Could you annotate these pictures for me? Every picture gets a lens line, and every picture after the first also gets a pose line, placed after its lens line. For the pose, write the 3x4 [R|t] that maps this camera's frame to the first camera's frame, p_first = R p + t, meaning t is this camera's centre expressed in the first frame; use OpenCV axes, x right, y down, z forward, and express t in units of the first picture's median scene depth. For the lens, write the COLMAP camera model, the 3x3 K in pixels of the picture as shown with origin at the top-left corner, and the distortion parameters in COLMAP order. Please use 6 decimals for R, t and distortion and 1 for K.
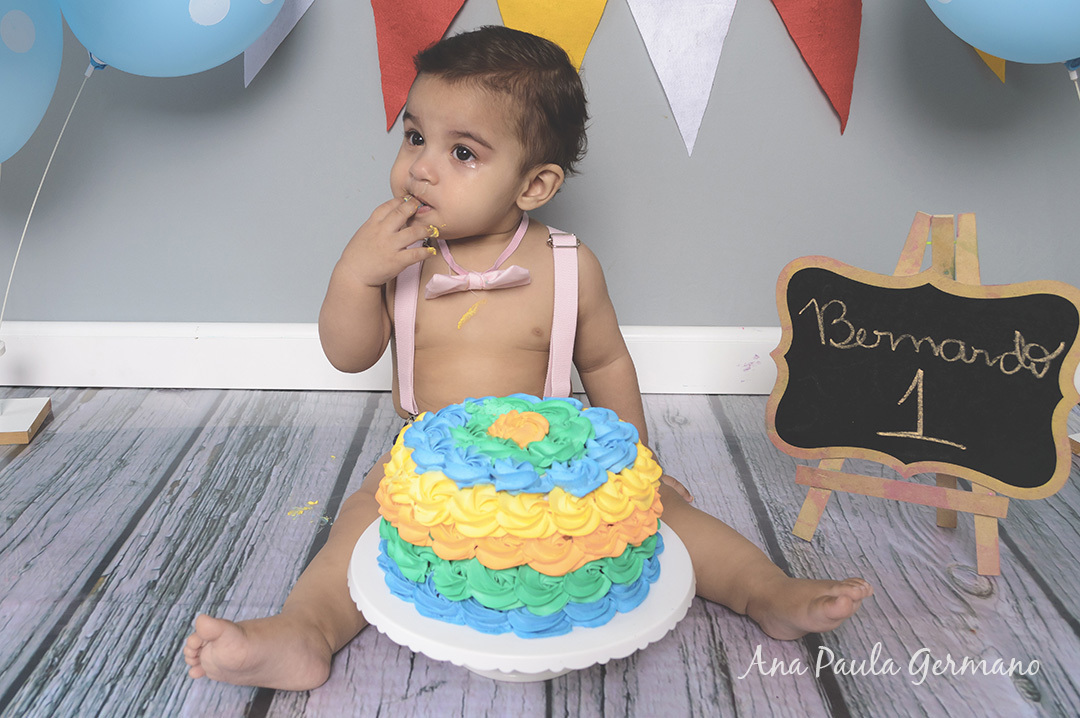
lens RADIAL K [[1058.8, 0, 489.6], [0, 1058.8, 338.3], [0, 0, 1]] dist [-0.076578, 0.007509]
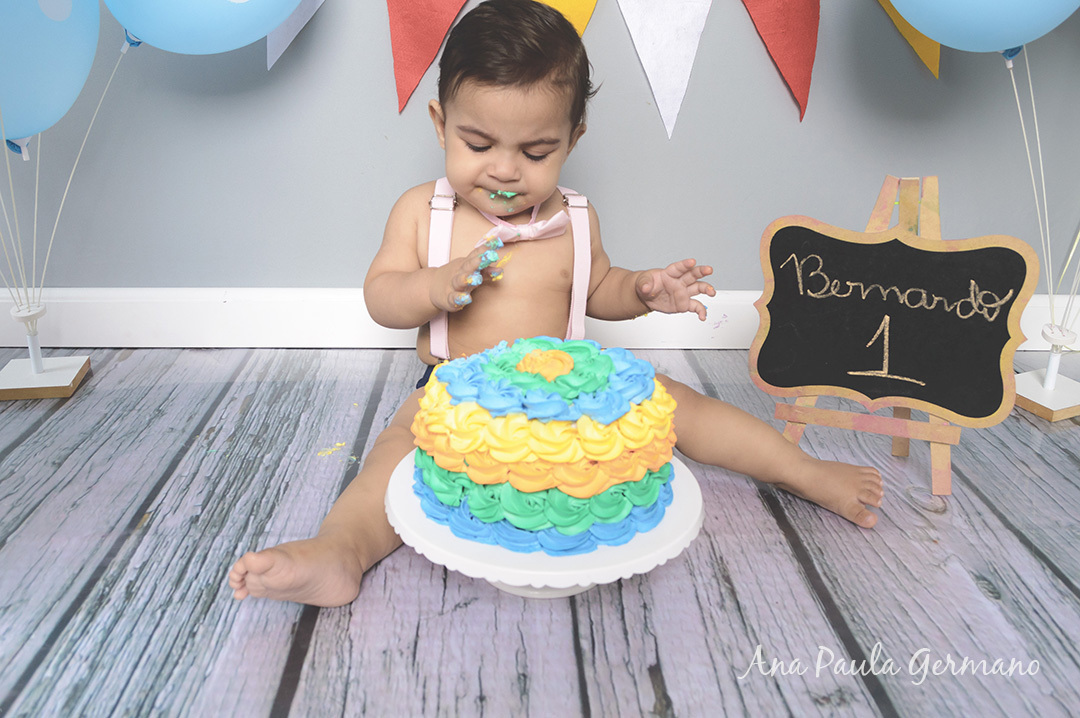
lens RADIAL K [[889.0, 0, 542.3], [0, 889.0, 362.3], [0, 0, 1]] dist [-0.082951, 0.008923]
pose [[0.995821, -0.008174, 0.090956, -0.049552], [0.004403, 0.999125, 0.041586, 0.040046], [-0.091217, -0.041012, 0.994986, 0.083478]]
